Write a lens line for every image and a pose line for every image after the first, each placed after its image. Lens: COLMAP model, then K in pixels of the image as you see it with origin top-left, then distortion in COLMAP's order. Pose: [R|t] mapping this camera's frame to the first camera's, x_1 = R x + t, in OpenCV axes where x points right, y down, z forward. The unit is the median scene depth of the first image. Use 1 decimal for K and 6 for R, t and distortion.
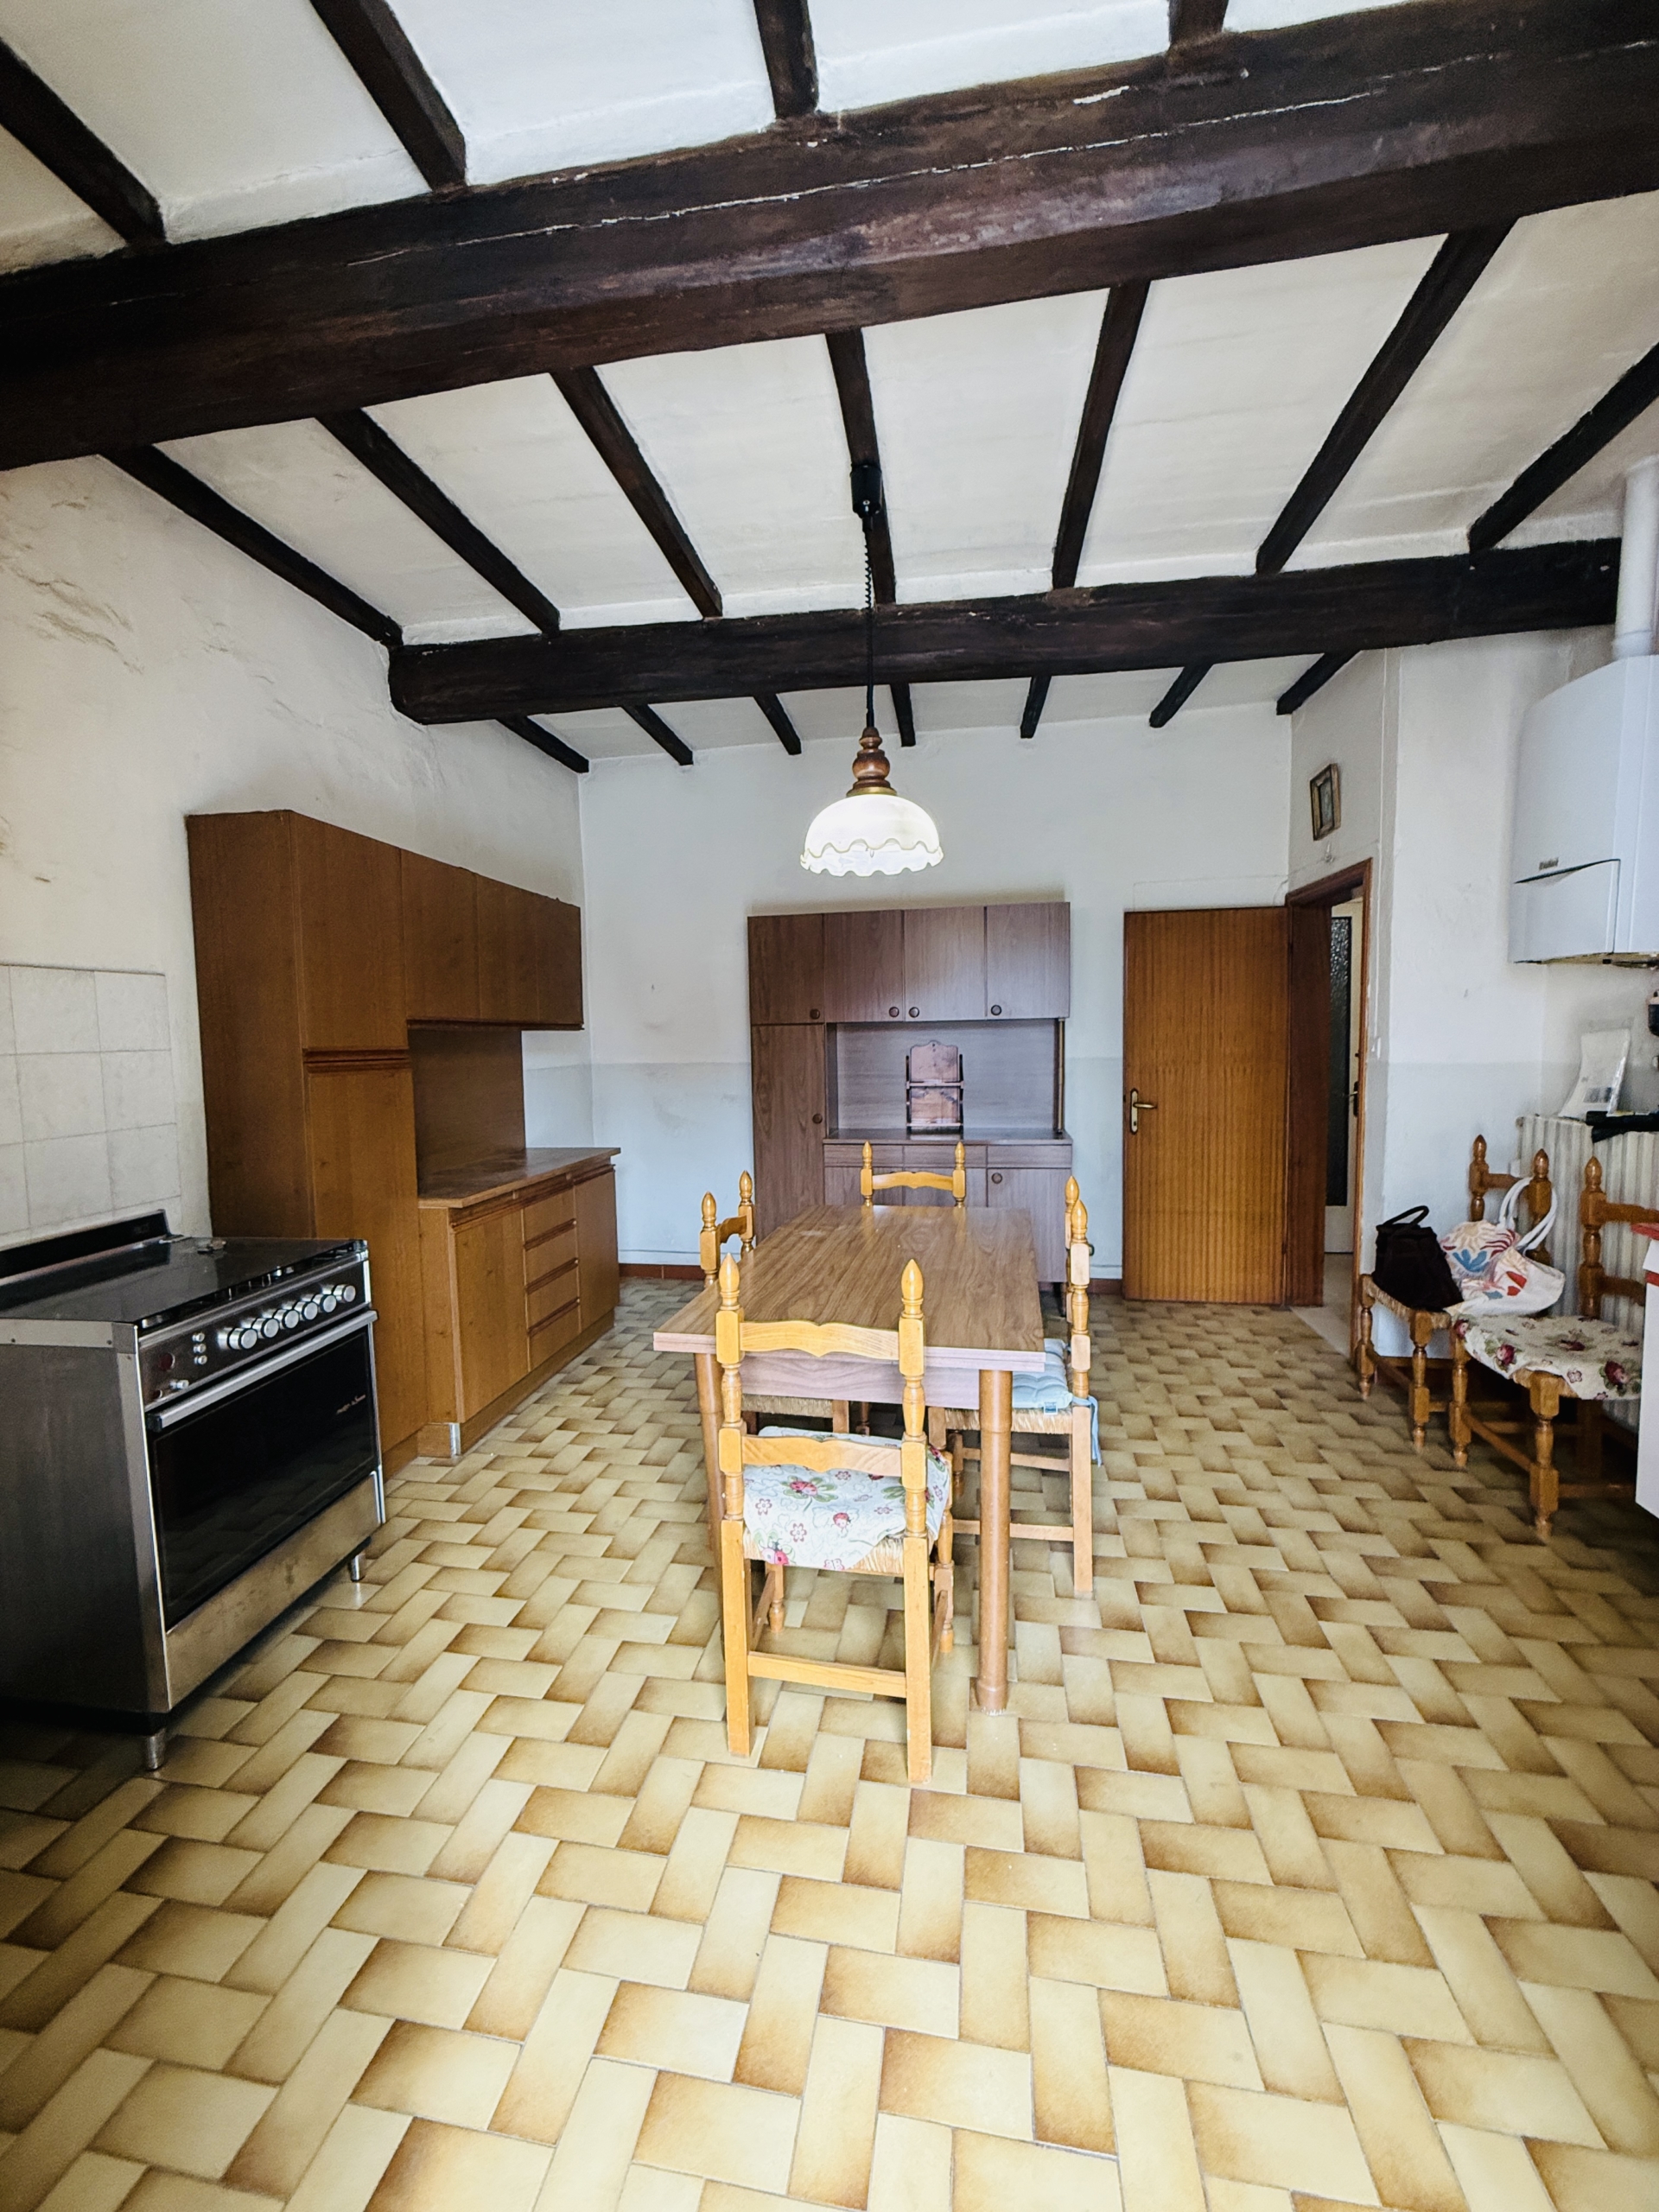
lens RADIAL K [[879.6, 0, 826.6], [0, 879.6, 1101.7], [0, 0, 1]] dist [-0.000372, 0.000399]
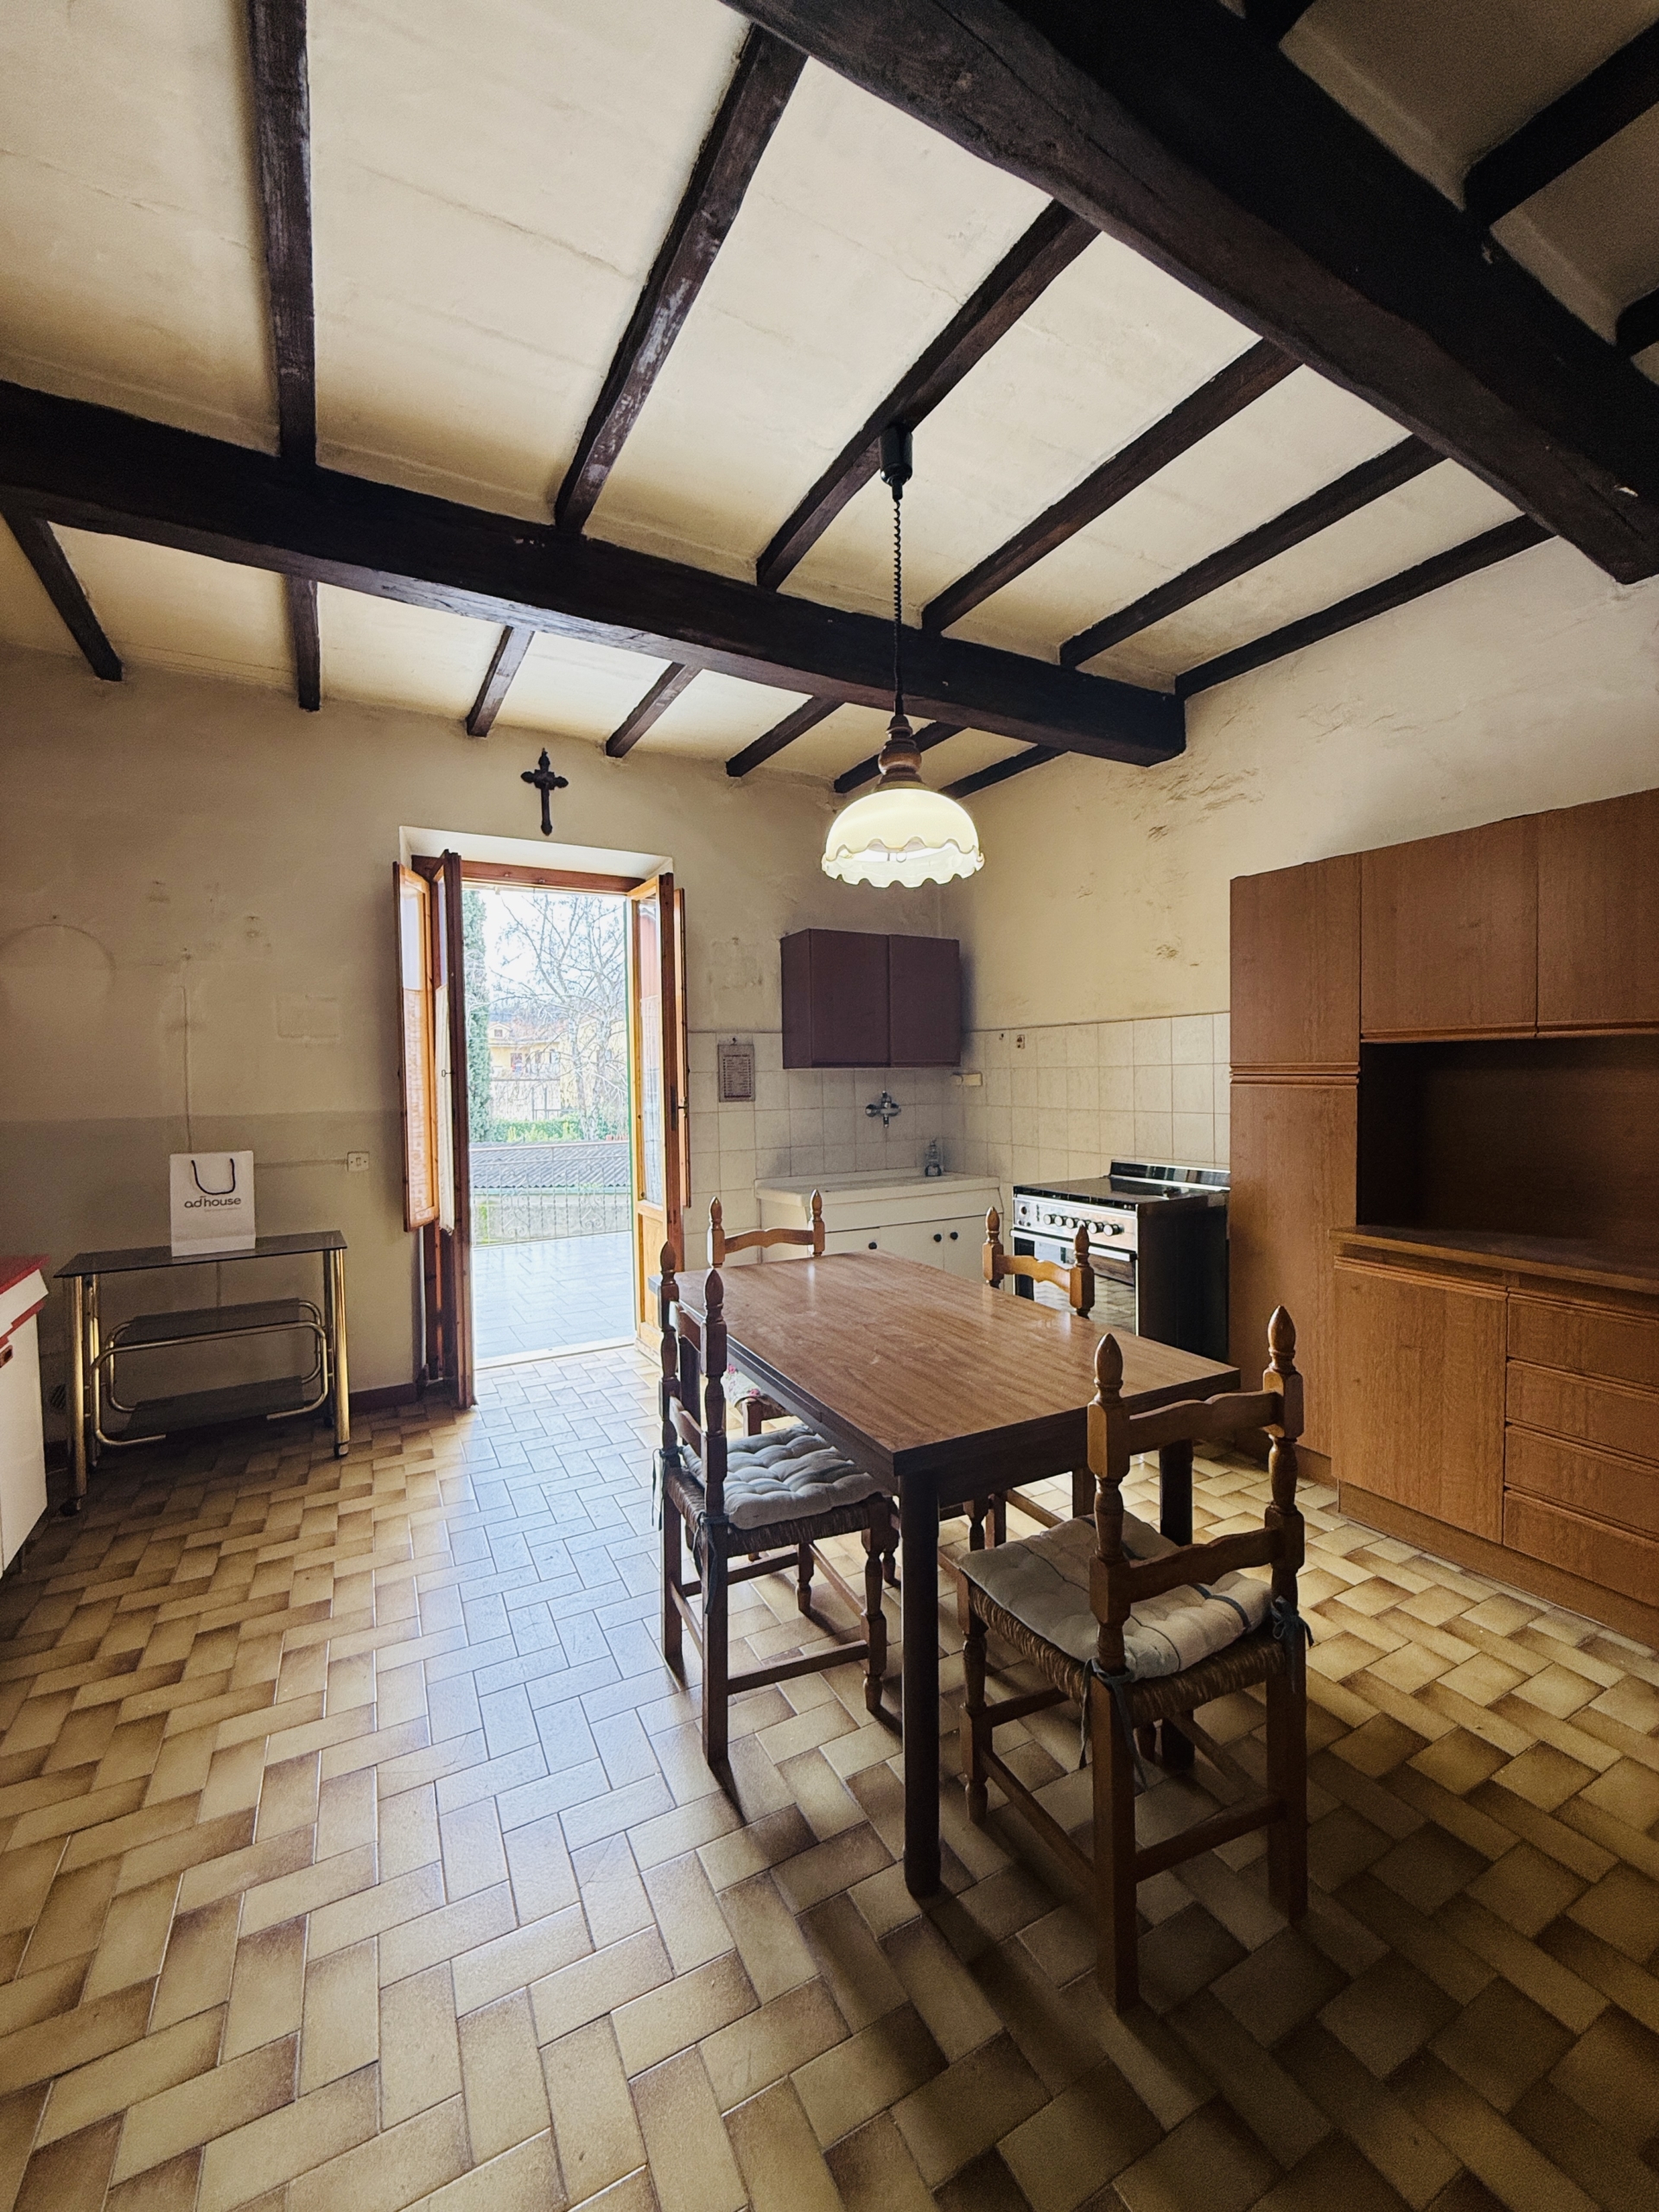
lens RADIAL K [[879.6, 0, 826.6], [0, 879.6, 1101.7], [0, 0, 1]] dist [-0.000372, 0.000399]
pose [[-0.784904, 0.050540, -0.617553, 0.707164], [-0.019075, 0.994225, 0.105610, -0.138891], [0.619324, 0.094674, -0.779407, 1.768785]]
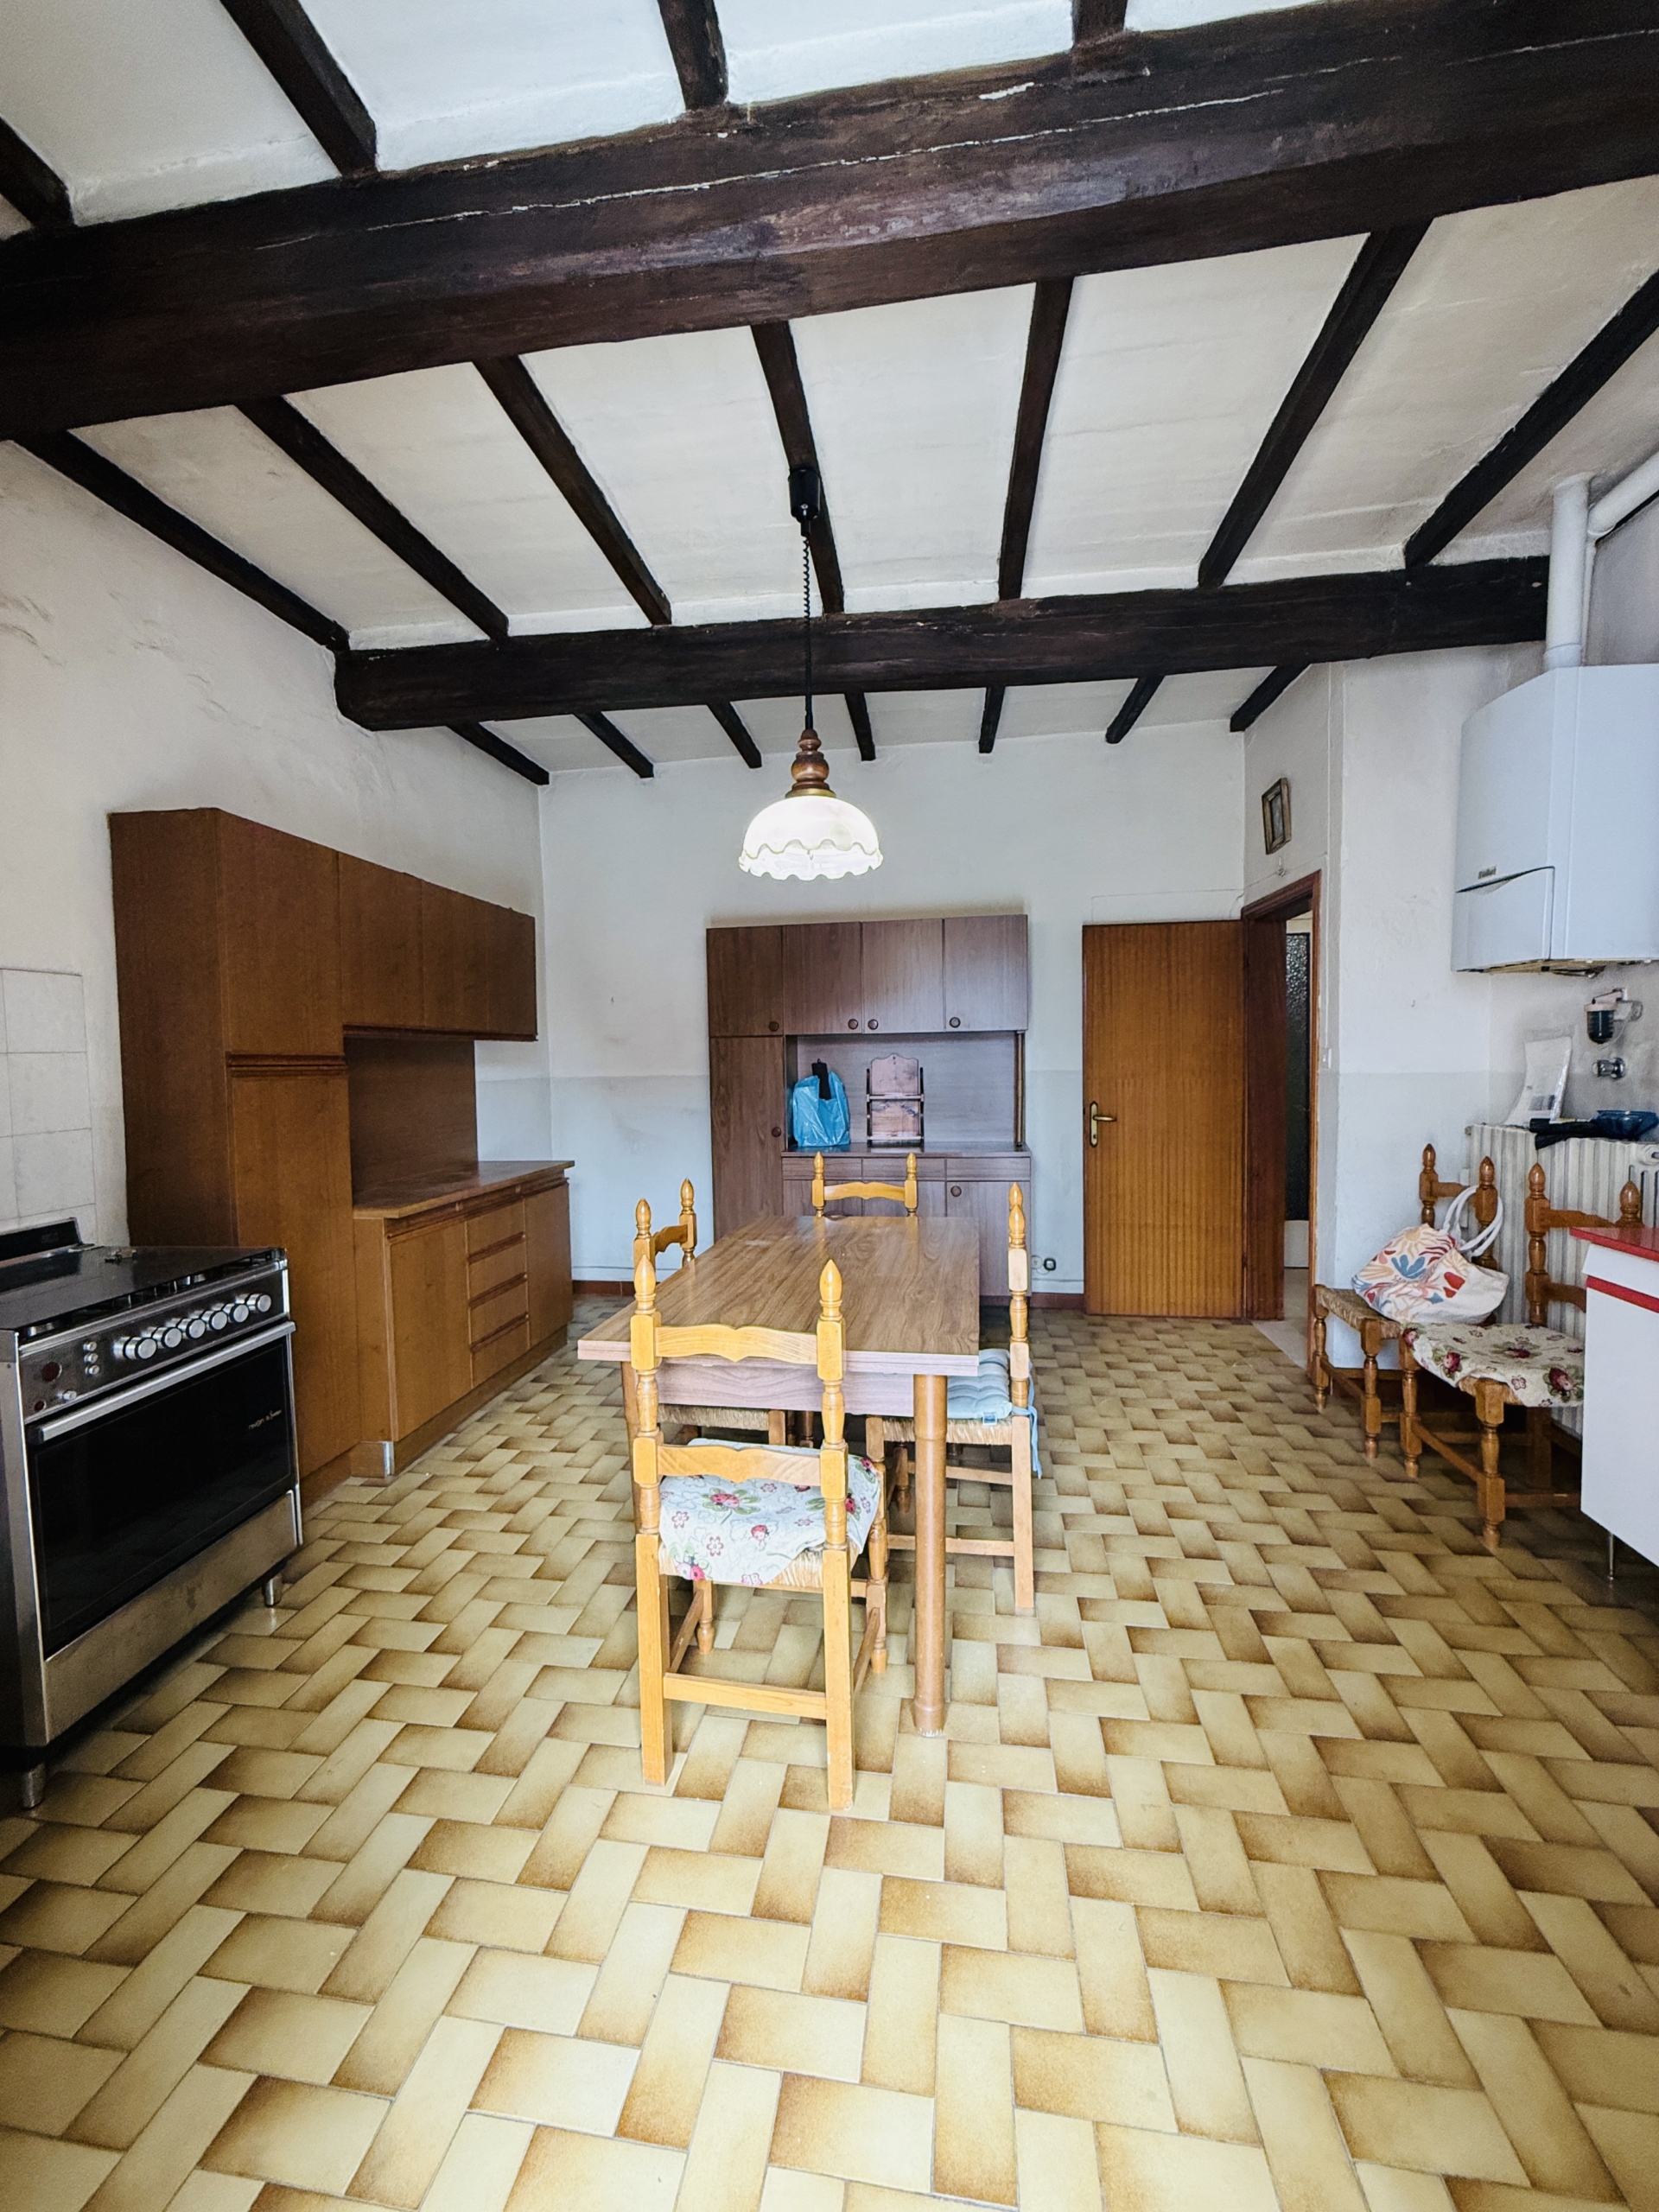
lens RADIAL K [[879.6, 0, 826.6], [0, 879.6, 1101.7], [0, 0, 1]] dist [-0.000372, 0.000399]
pose [[0.999795, 0.000512, 0.020248, 0.051801], [-0.000004, 0.999686, -0.025068, 0.020502], [-0.020255, 0.025063, 0.999481, 0.017424]]
